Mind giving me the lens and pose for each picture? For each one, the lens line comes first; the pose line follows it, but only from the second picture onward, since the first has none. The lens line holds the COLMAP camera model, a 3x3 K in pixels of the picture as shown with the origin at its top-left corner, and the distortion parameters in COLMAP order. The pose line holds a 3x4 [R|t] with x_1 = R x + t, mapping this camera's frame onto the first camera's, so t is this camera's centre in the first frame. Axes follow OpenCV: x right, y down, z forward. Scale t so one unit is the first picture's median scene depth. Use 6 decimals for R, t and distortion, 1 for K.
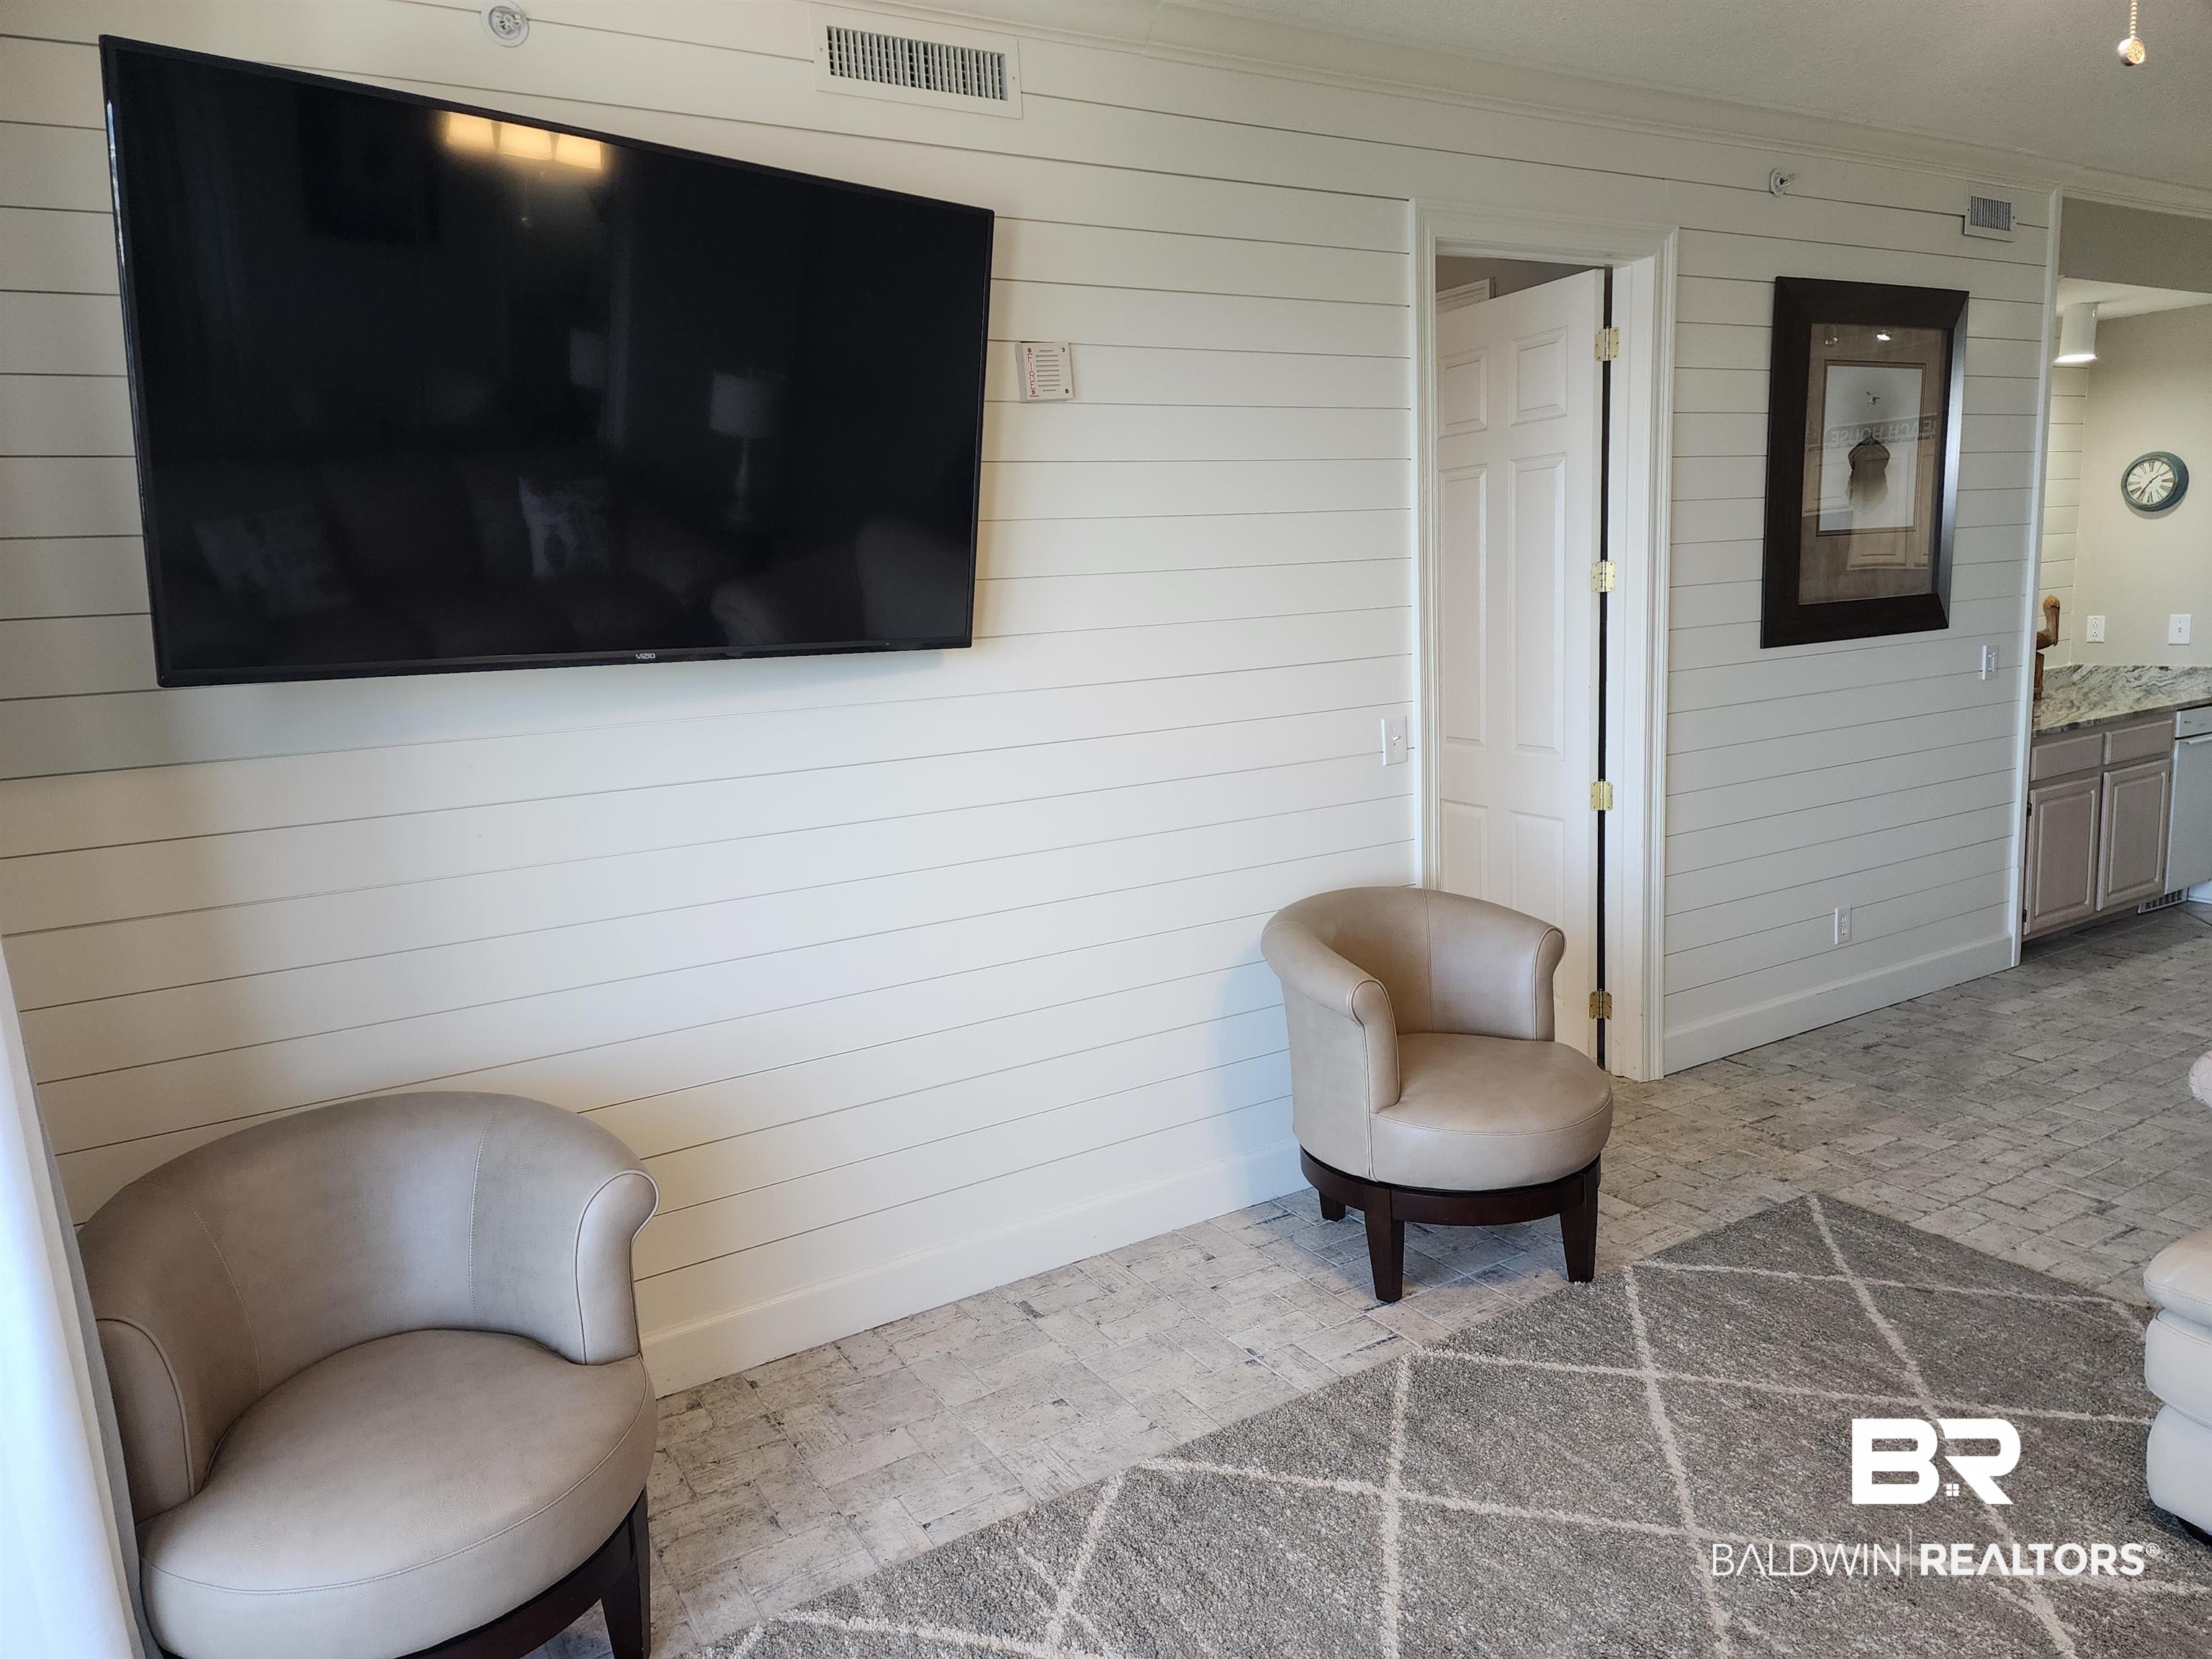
lens RADIAL K [[1473.7, 0, 1106.0], [0, 1473.7, 829.5], [0, 0, 1]] dist [0.092700, -0.078680]
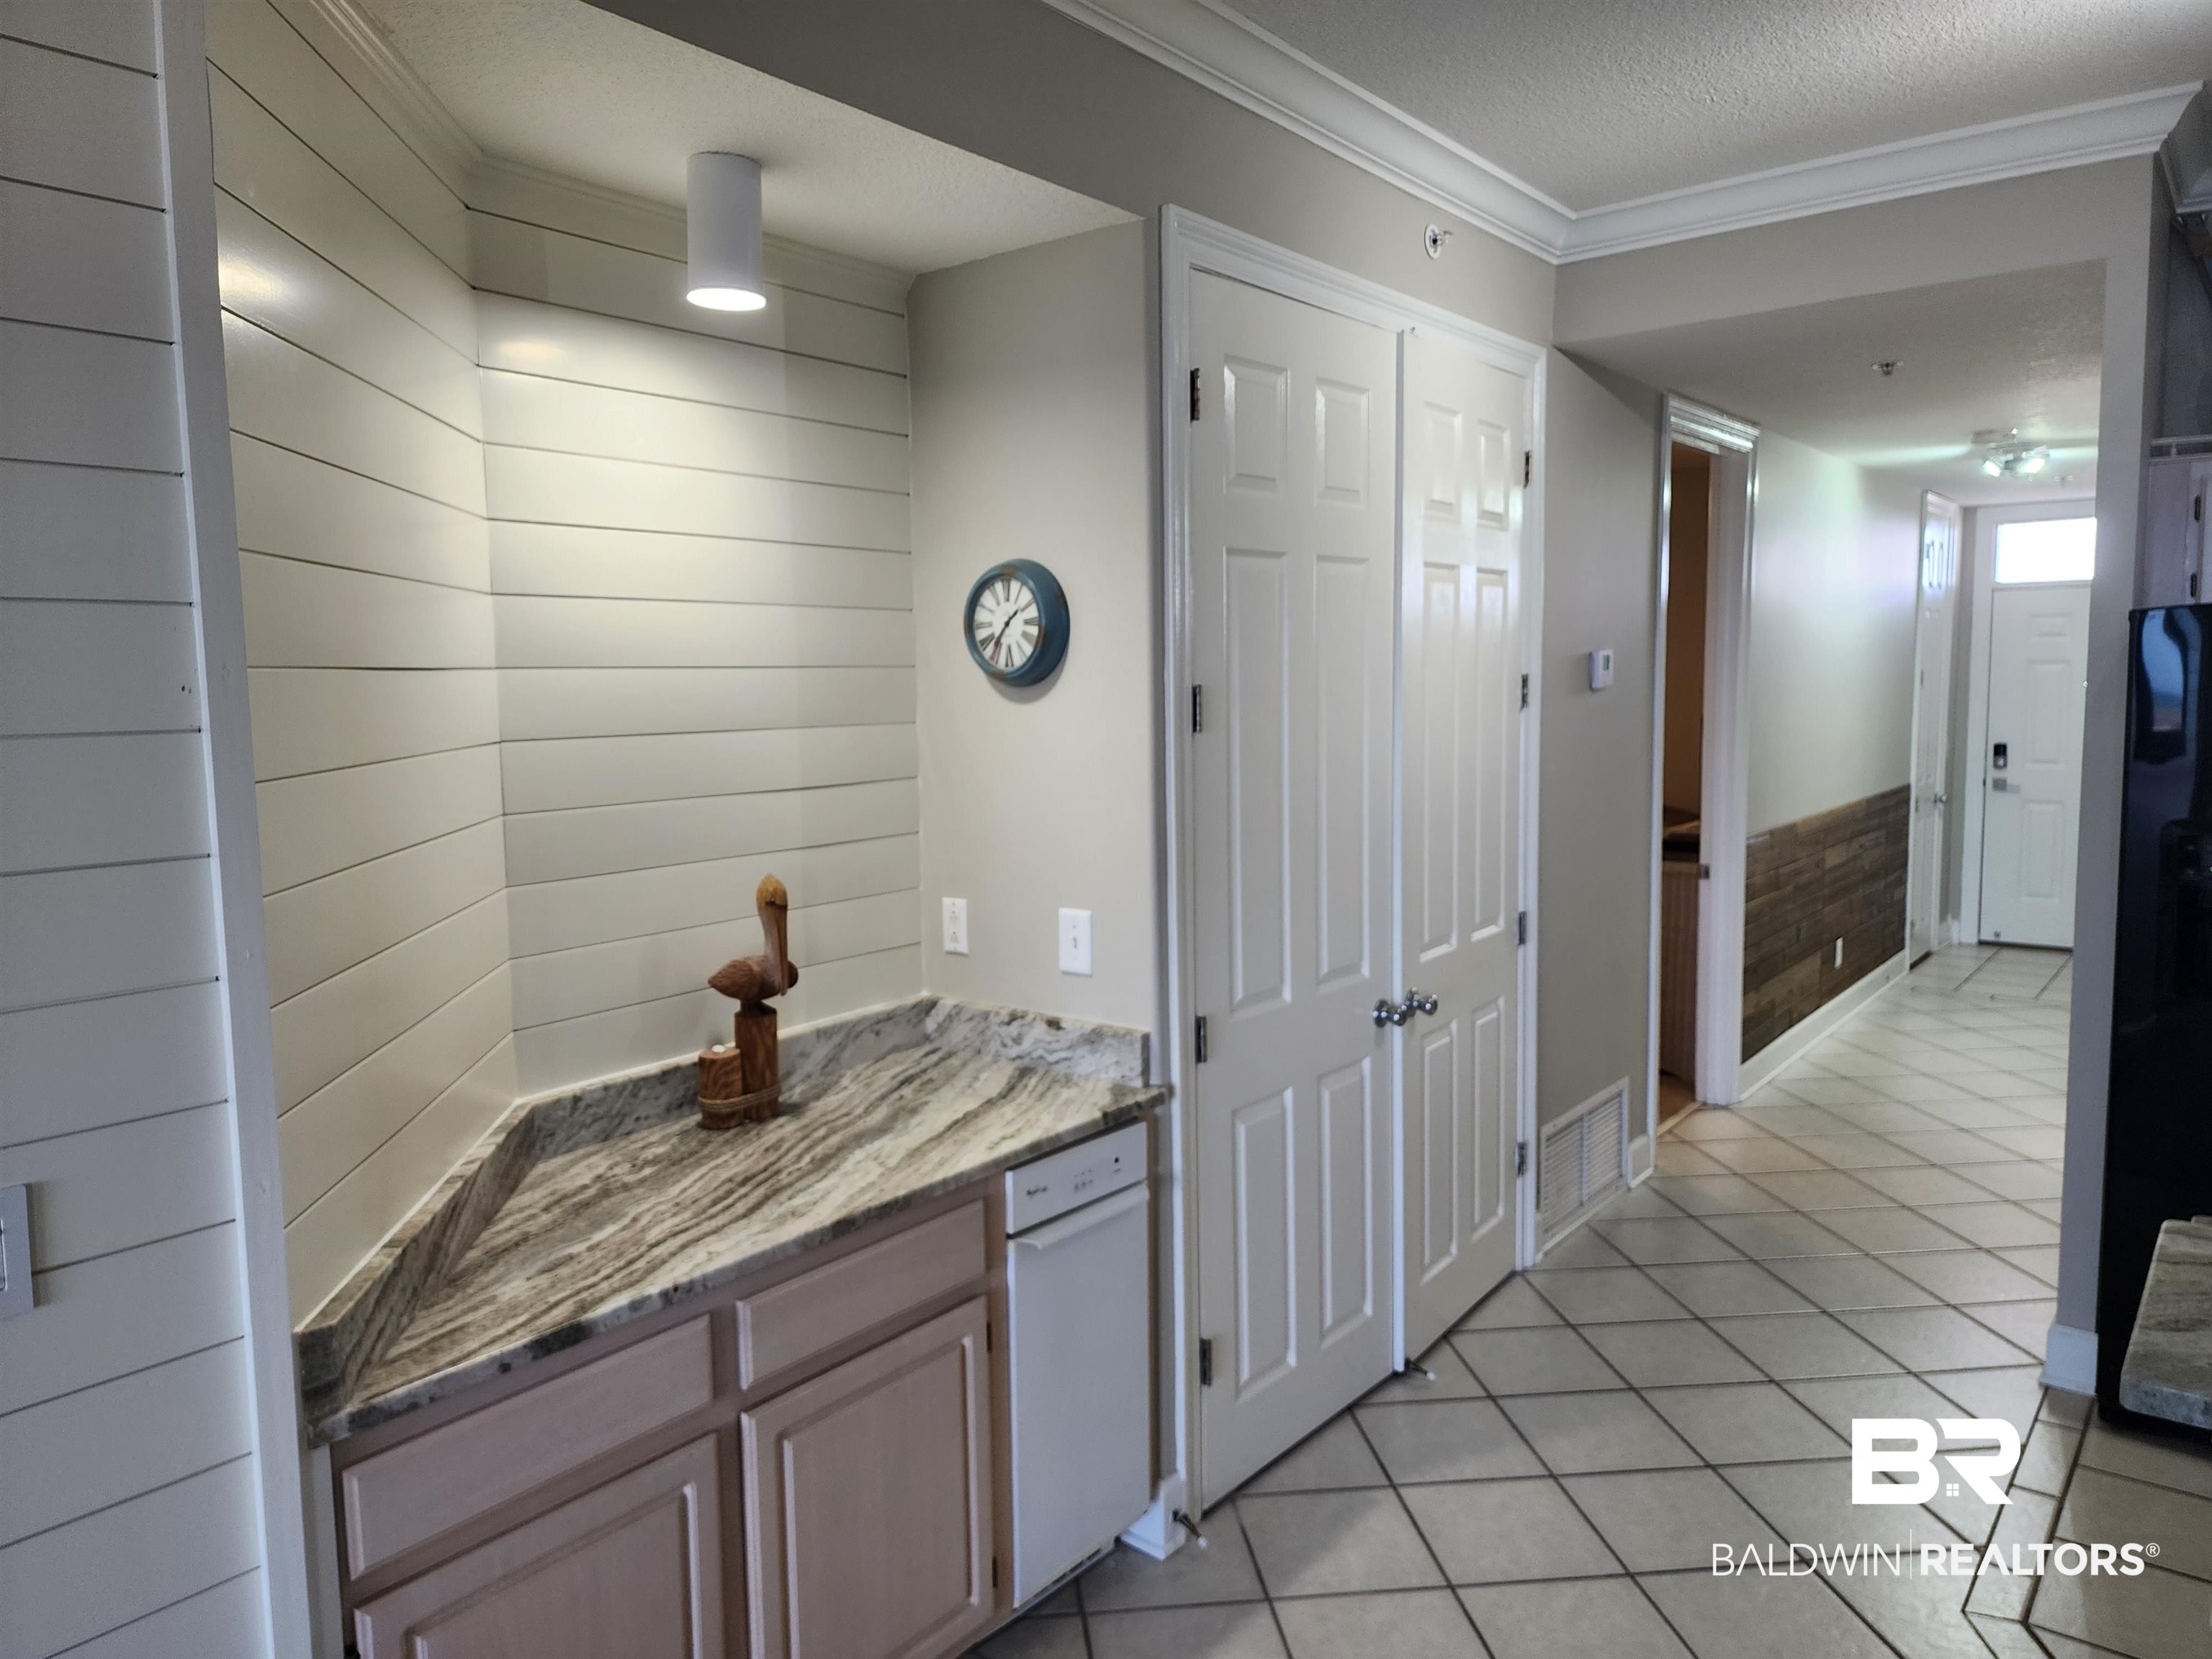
lens RADIAL K [[1466.7, 0, 1098.5], [0, 1466.7, 818.8], [0, 0, 1]] dist [0.092591, -0.075043]
pose [[0.942854, 0.005545, 0.333159, 0.789796], [0.021452, 0.996777, -0.077302, -0.188217], [-0.332514, 0.080031, 0.939697, 0.800620]]
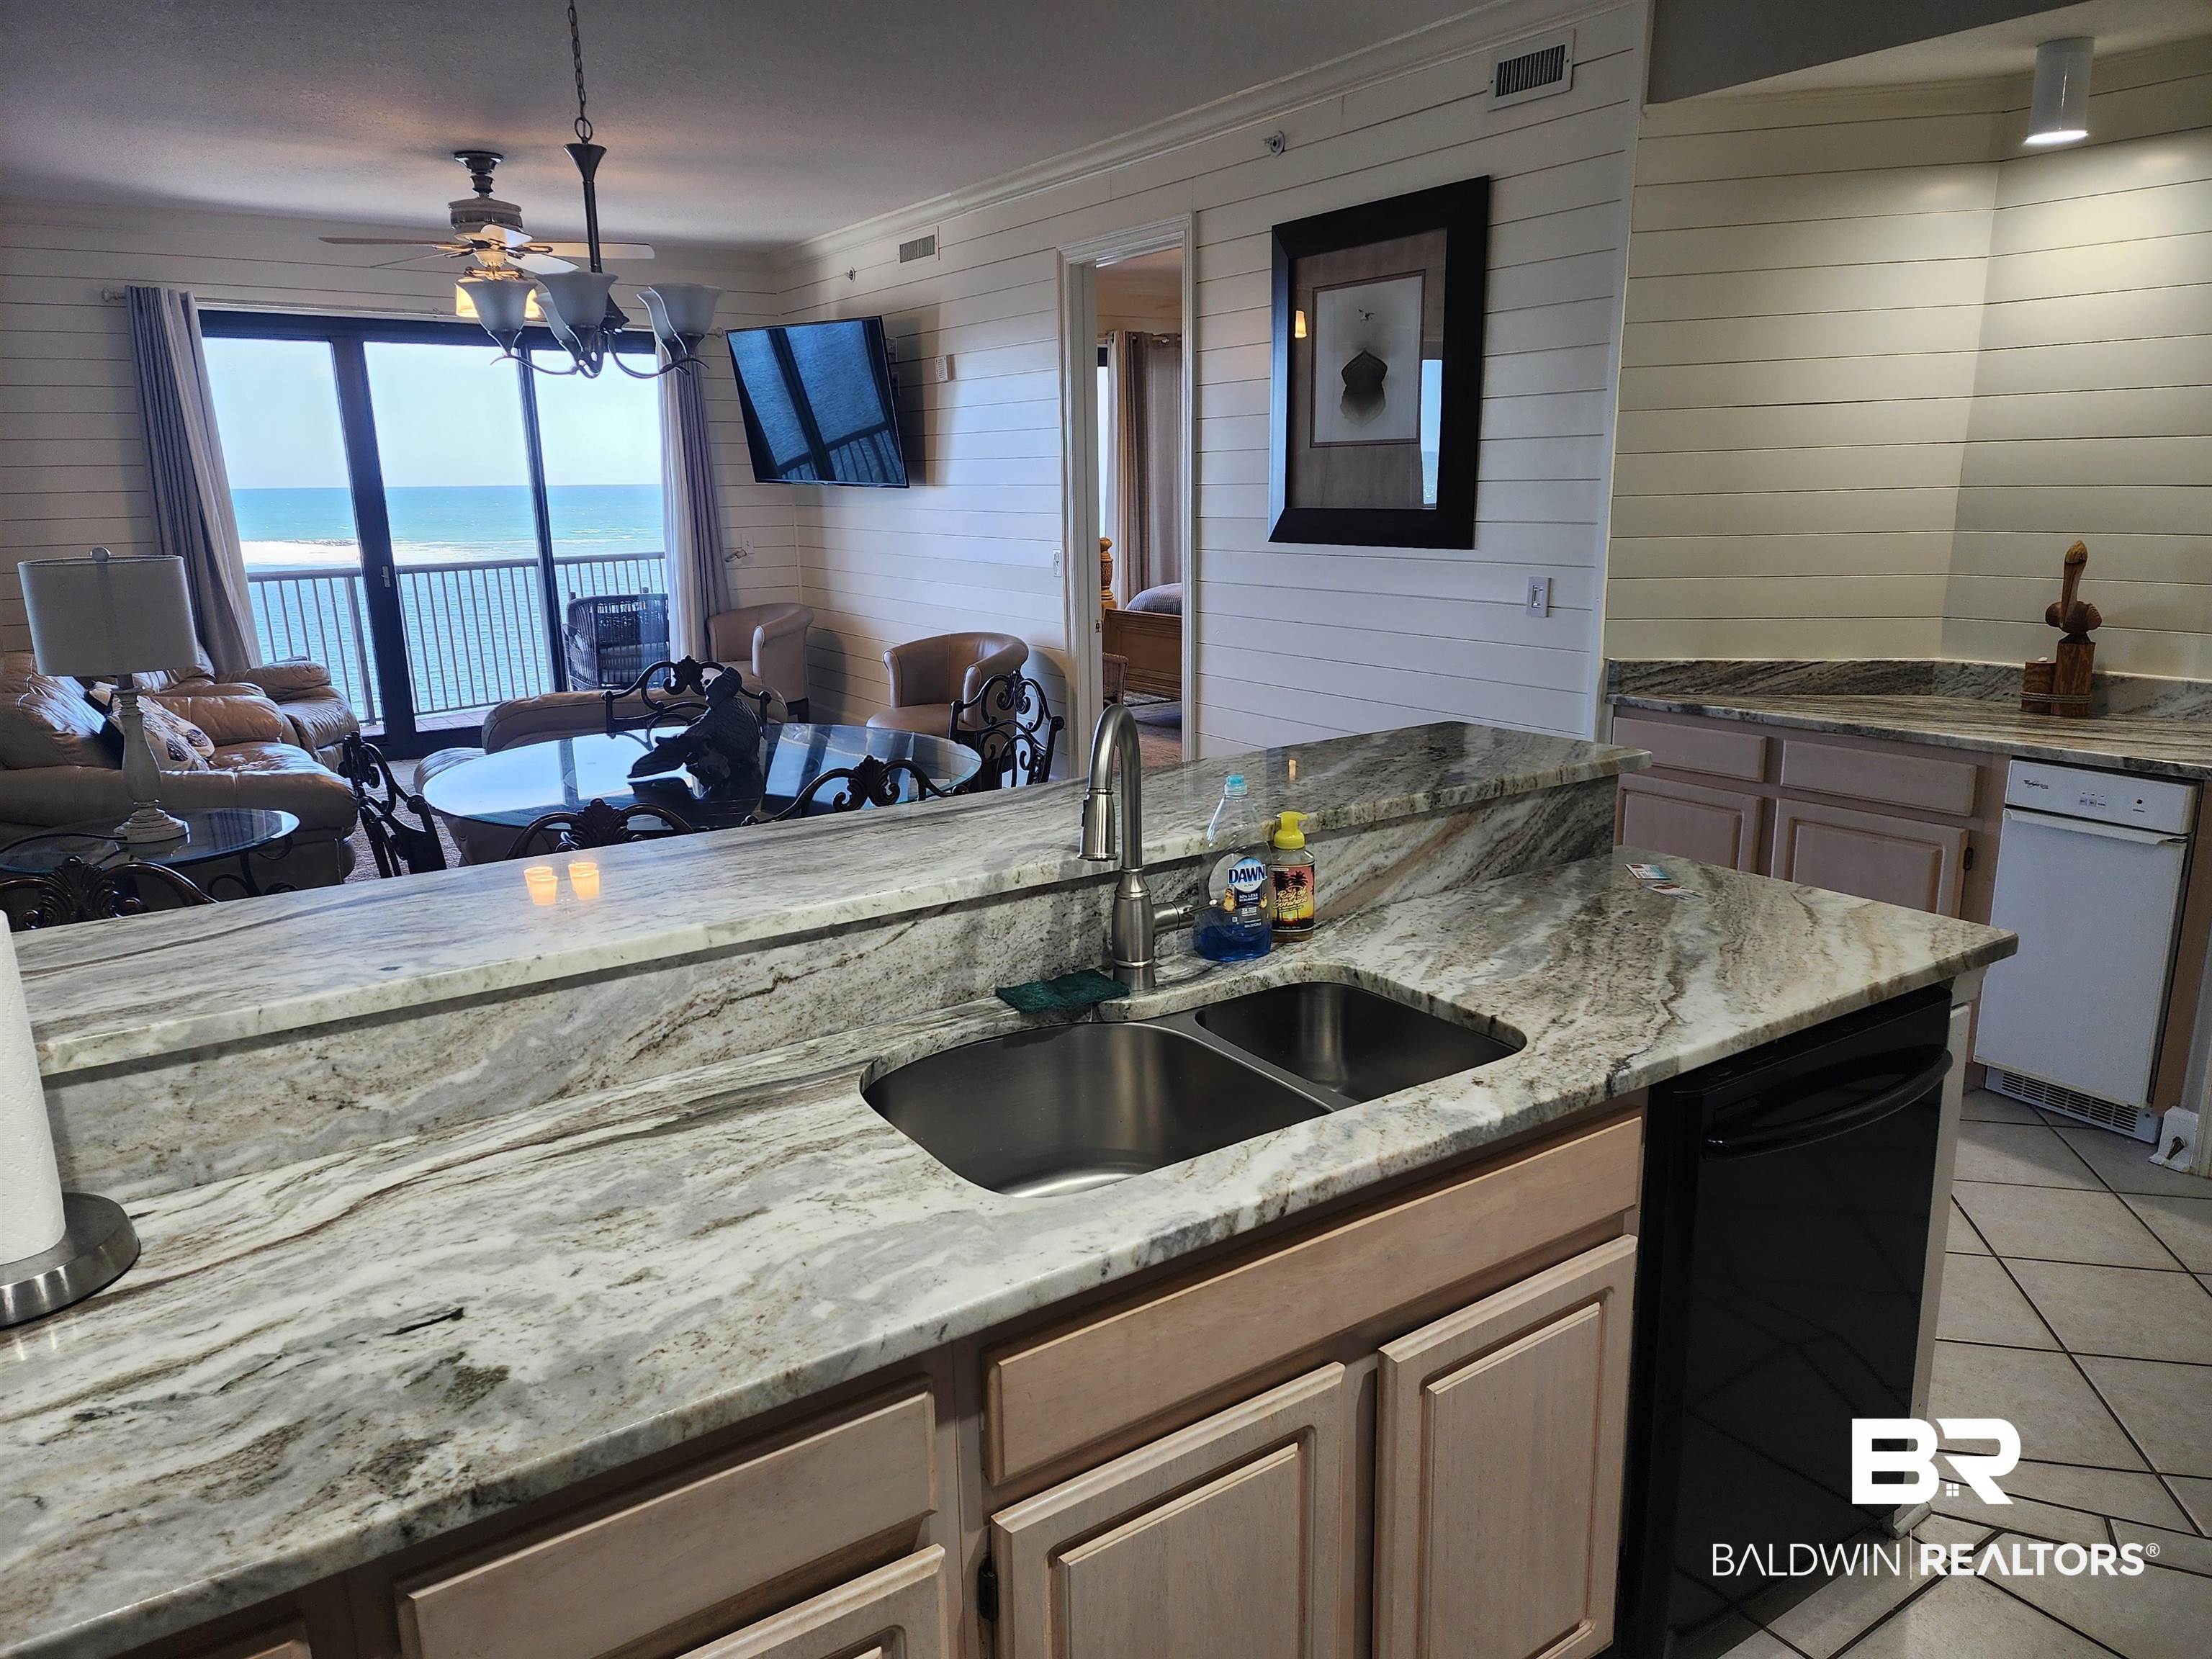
lens RADIAL K [[1476.9, 0, 1102.1], [0, 1476.9, 811.5], [0, 0, 1]] dist [0.059394, -0.026439]
pose [[0.036913, 0.273069, -0.961286, 1.654244], [-0.147635, 0.952876, 0.265011, -0.211218], [0.988353, 0.132137, 0.075488, 0.814960]]
